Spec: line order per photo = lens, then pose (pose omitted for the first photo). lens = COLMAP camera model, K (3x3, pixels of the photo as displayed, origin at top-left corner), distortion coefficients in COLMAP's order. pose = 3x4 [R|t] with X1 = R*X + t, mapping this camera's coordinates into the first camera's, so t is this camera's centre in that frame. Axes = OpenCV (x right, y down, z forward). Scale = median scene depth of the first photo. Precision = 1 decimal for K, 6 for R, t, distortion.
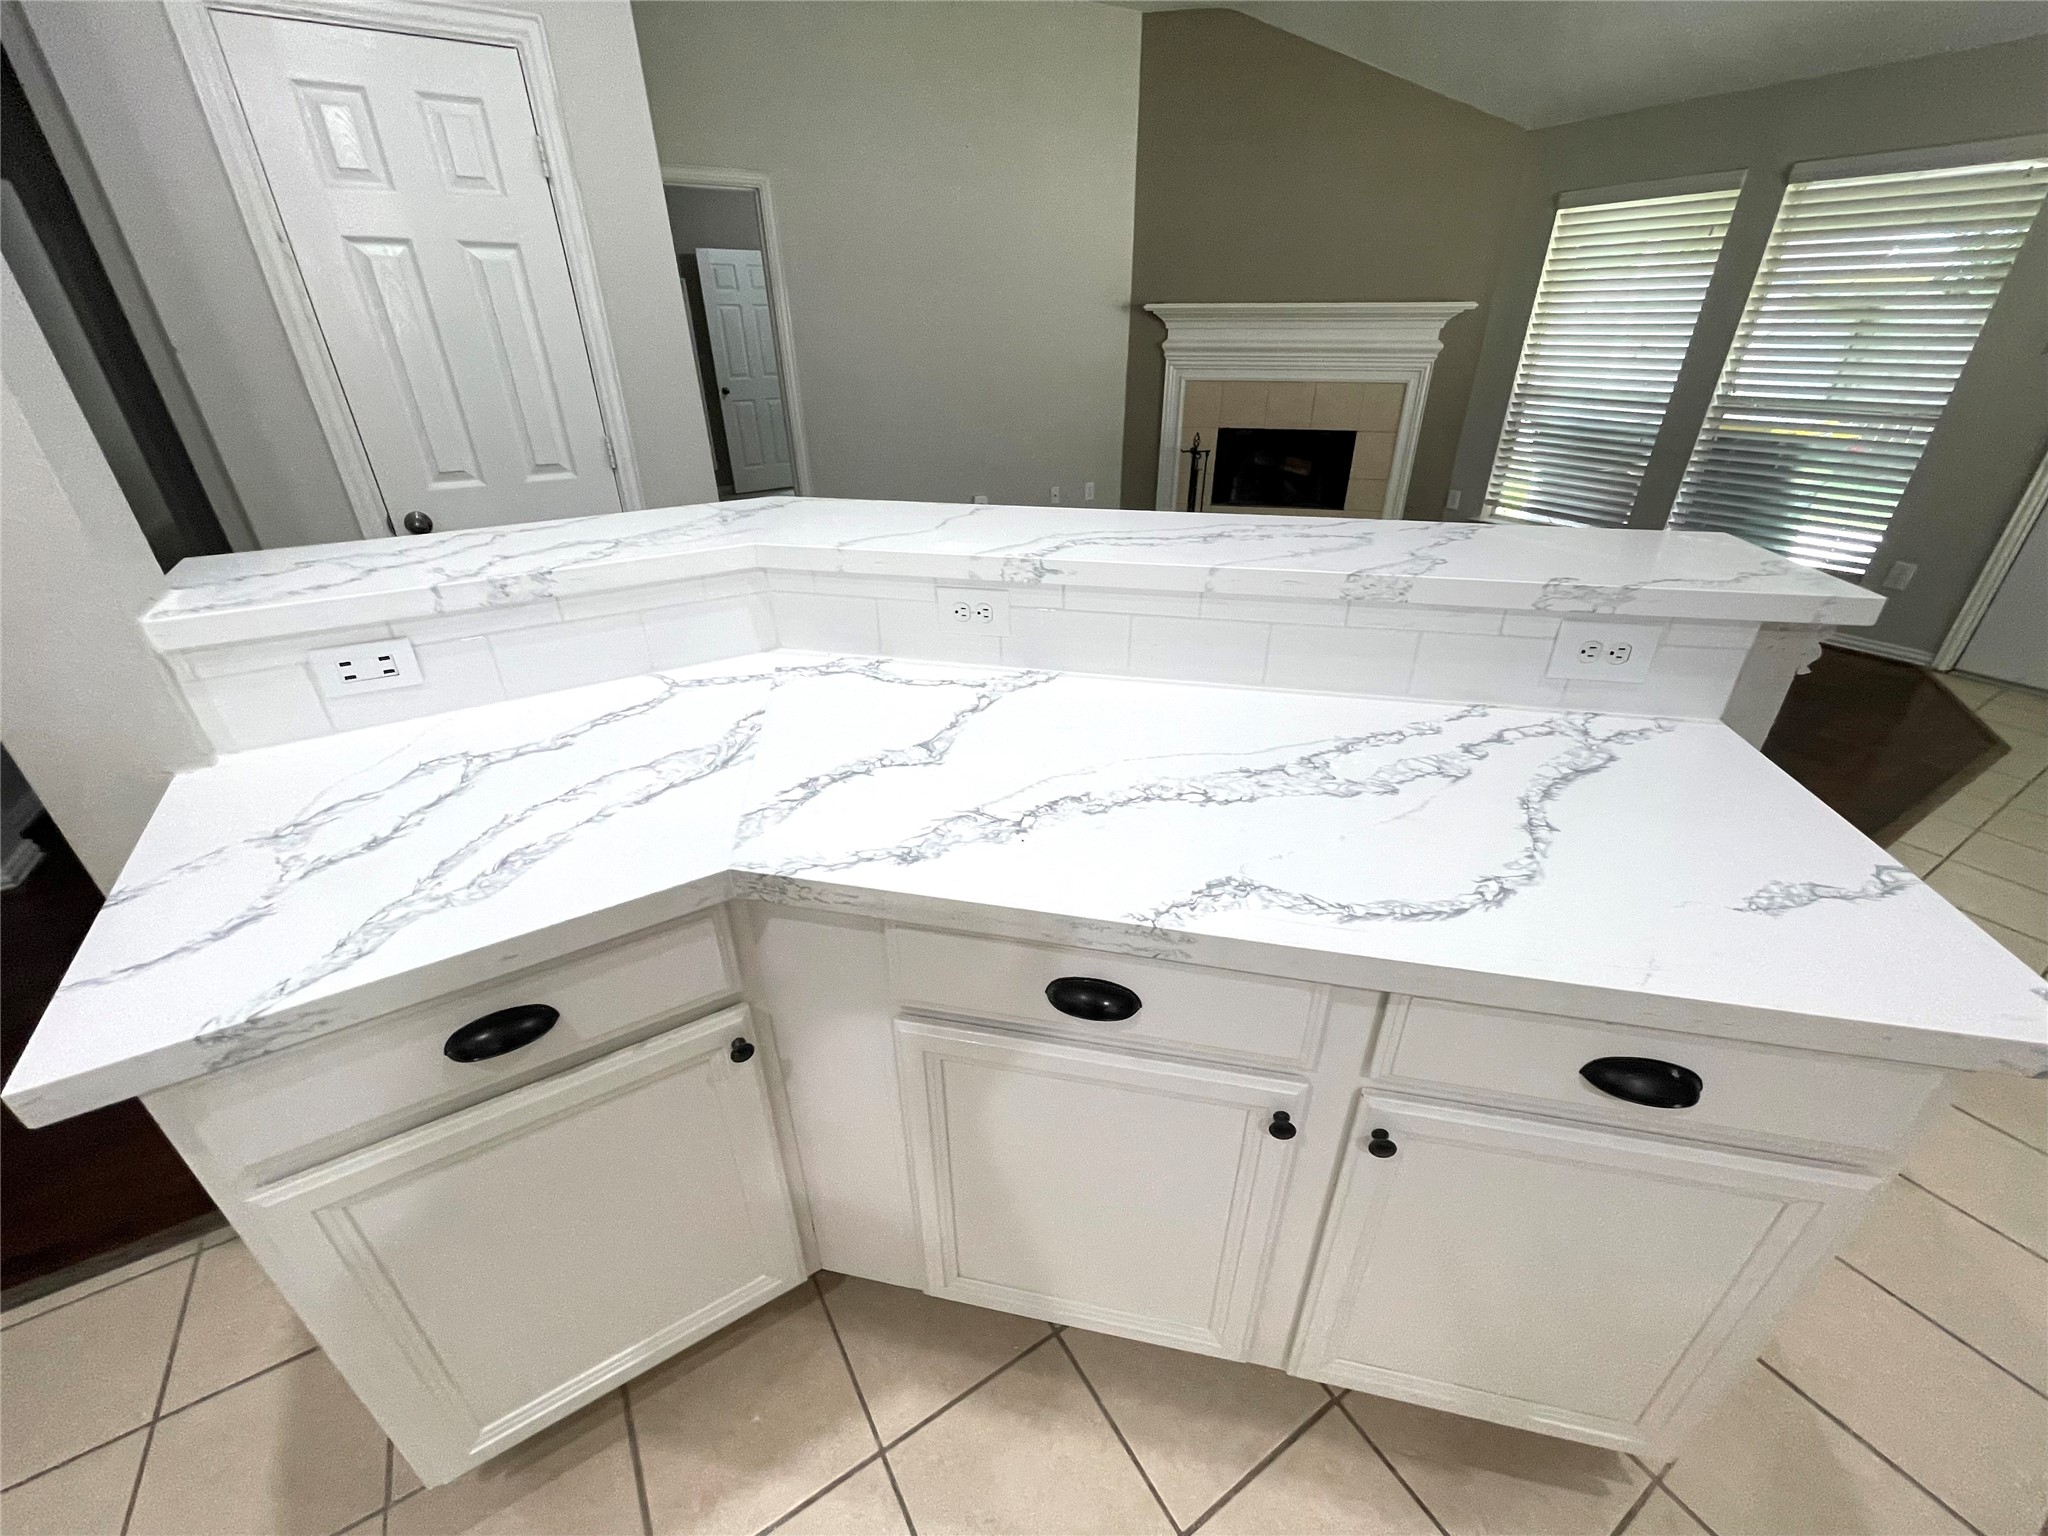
lens RADIAL K [[822.8, 0, 1024.8], [0, 822.8, 767.7], [0, 0, 1]] dist [-0.005000, 0.001551]
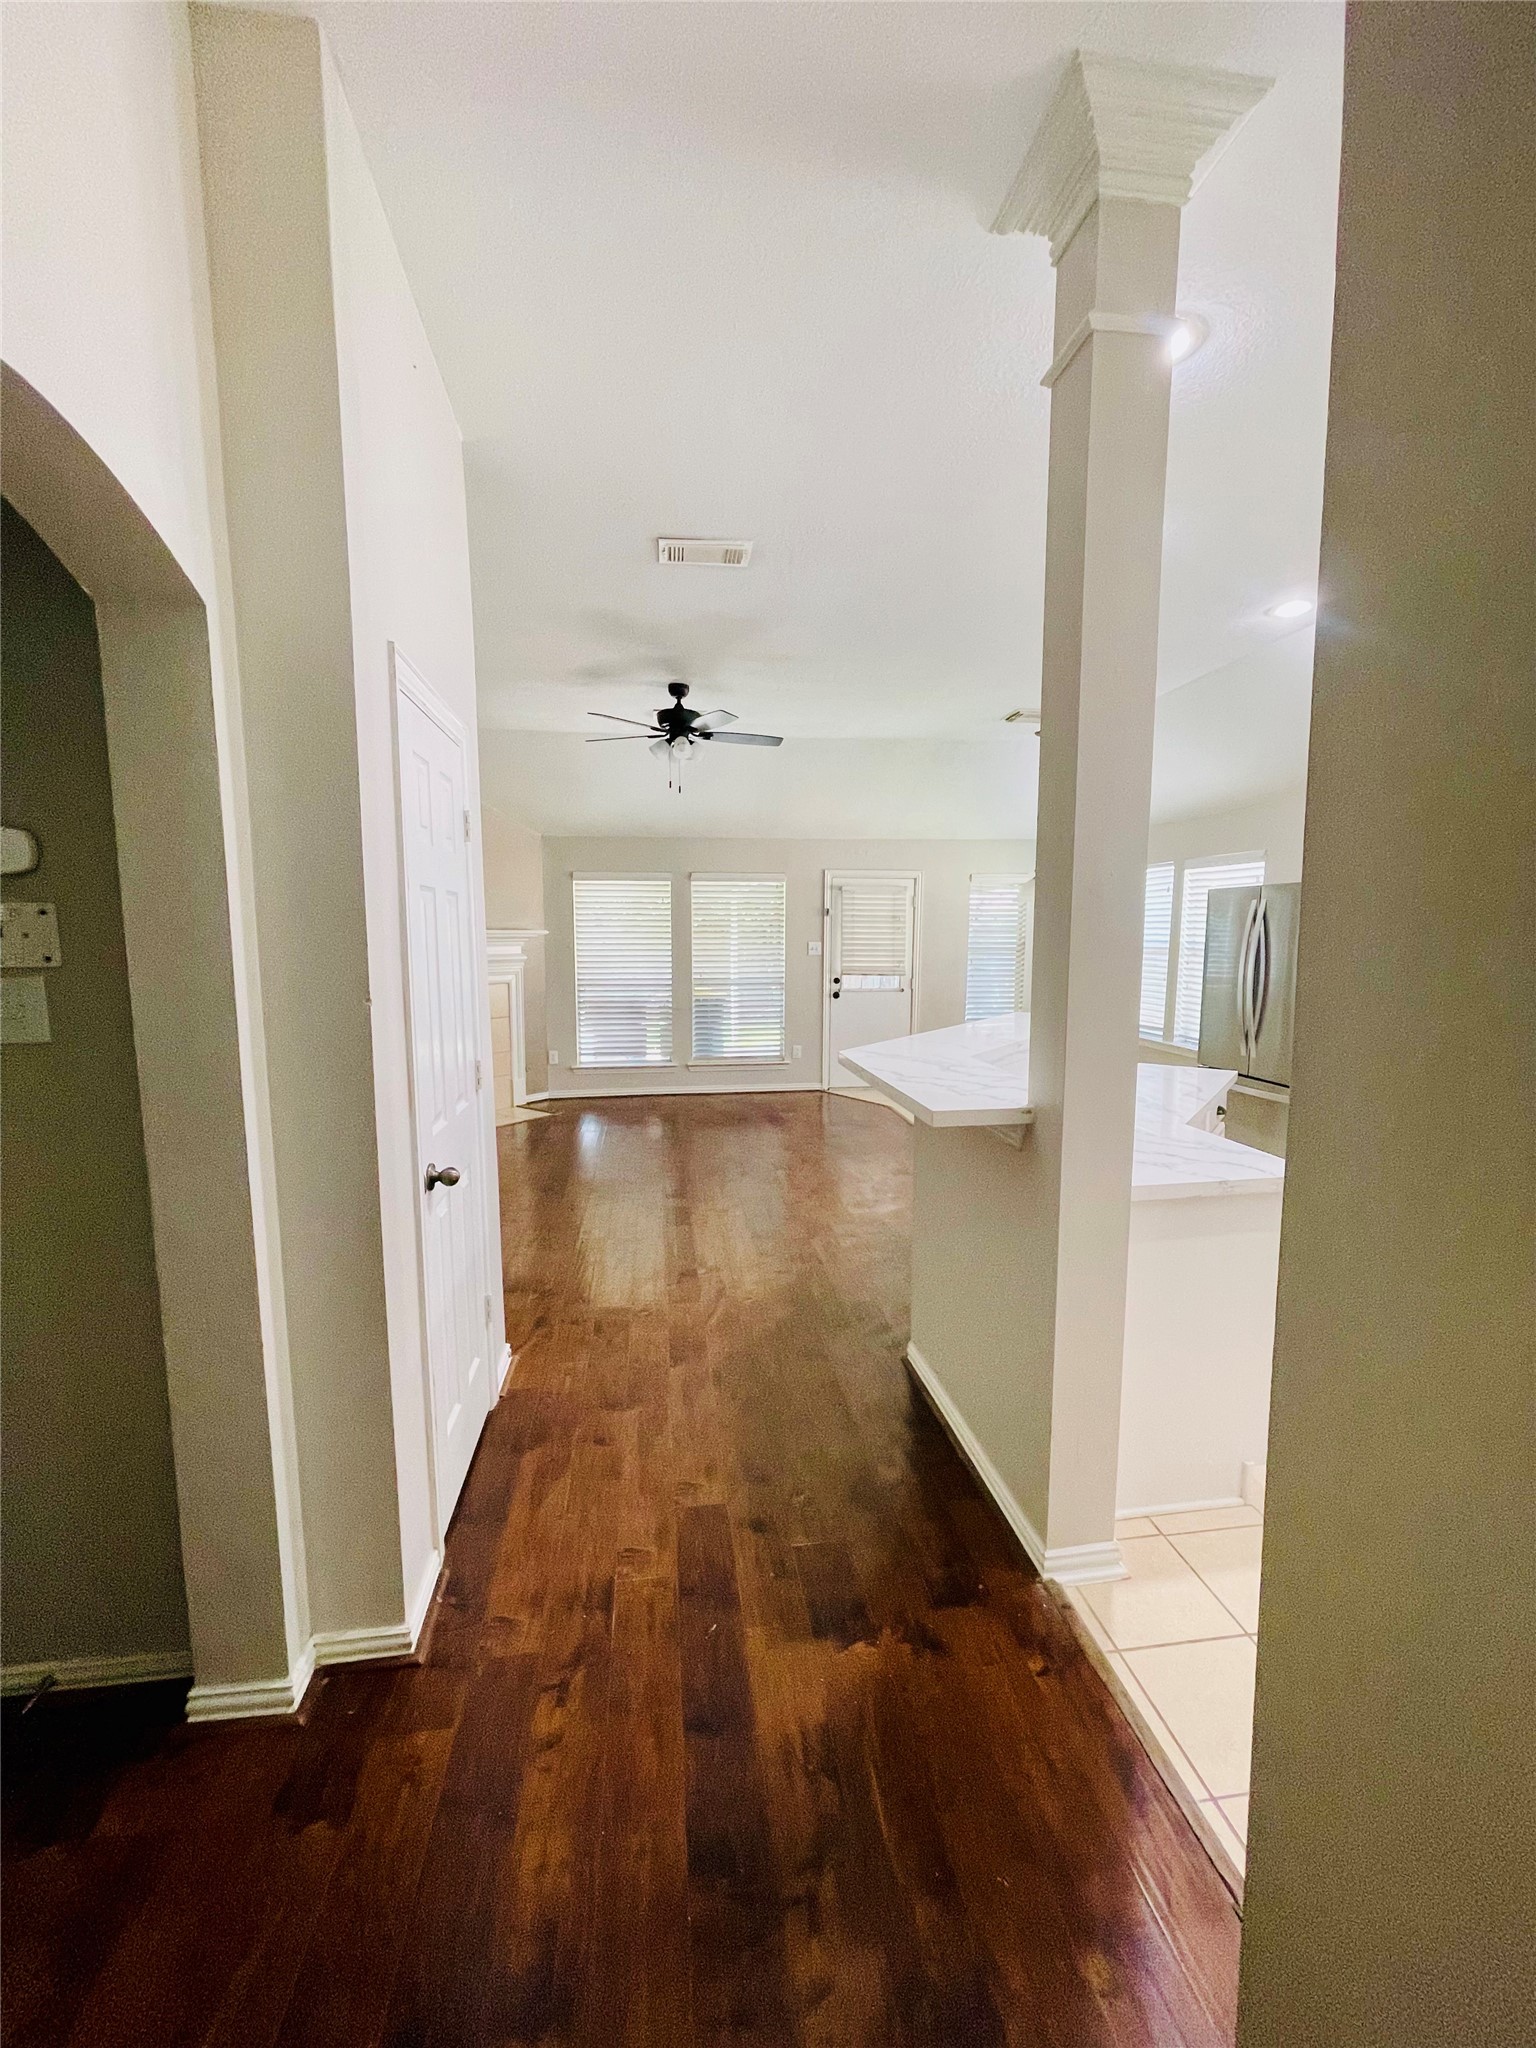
lens RADIAL K [[822.8, 0, 767.2], [0, 822.8, 1029.5], [0, 0, 1]] dist [-0.005000, 0.001551]
pose [[0.404368, -0.103036, 0.908774, -0.852184], [0.433956, 0.896278, -0.091474, -0.131104], [-0.805089, 0.431357, 0.407139, 0.200800]]
